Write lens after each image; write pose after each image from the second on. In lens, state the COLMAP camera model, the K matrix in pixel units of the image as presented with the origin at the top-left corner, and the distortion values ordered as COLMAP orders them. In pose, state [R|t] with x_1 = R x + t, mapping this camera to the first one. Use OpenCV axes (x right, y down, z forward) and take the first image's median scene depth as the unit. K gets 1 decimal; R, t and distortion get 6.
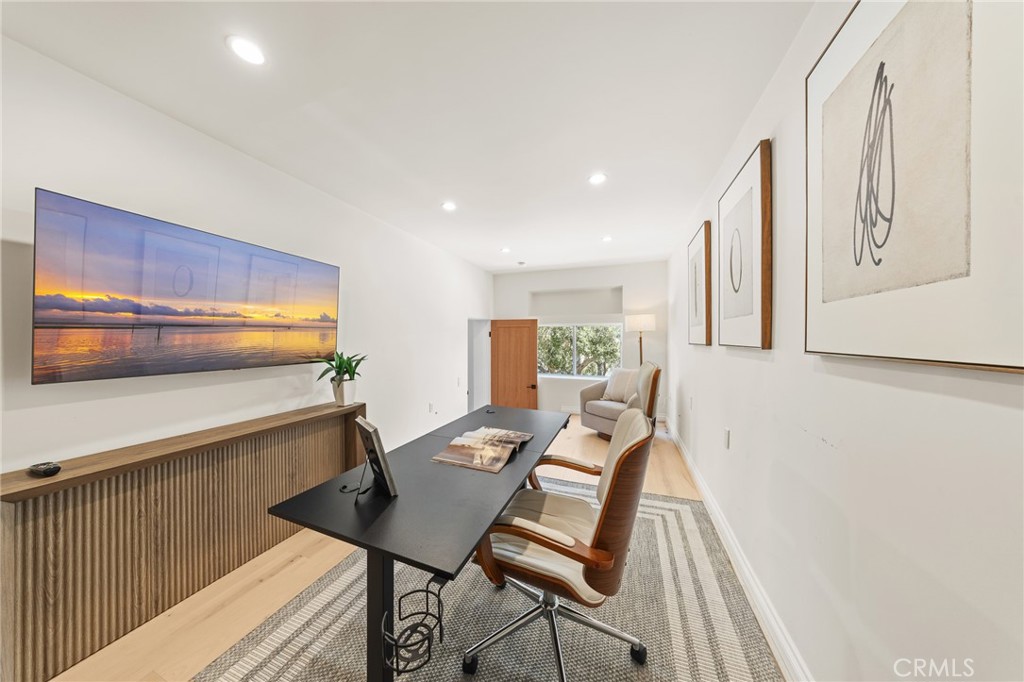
lens RADIAL K [[295.8, 0, 507.5], [0, 295.8, 337.2], [0, 0, 1]] dist [0.000474, -0.000003]
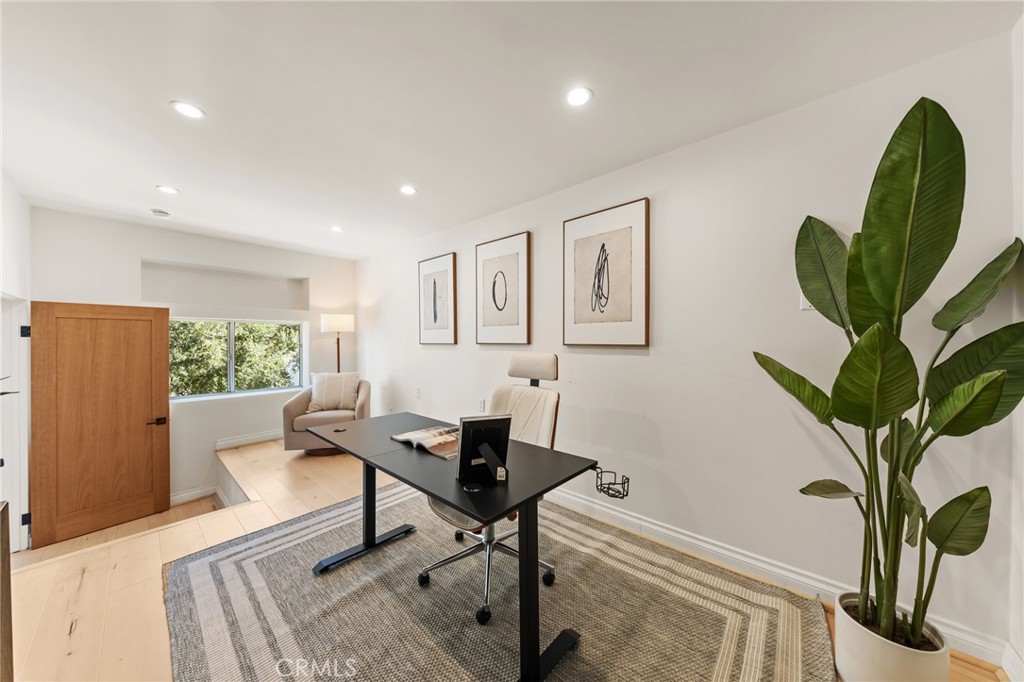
lens RADIAL K [[340.8, 0, 510.1], [0, 340.8, 341.8], [0, 0, 1]] dist [-0.006531, -0.000093]
pose [[0.342267, -0.008759, 0.939562, -0.391668], [-0.000621, 0.999954, 0.009548, 0.001329], [-0.939603, -0.003852, 0.342246, 0.127982]]
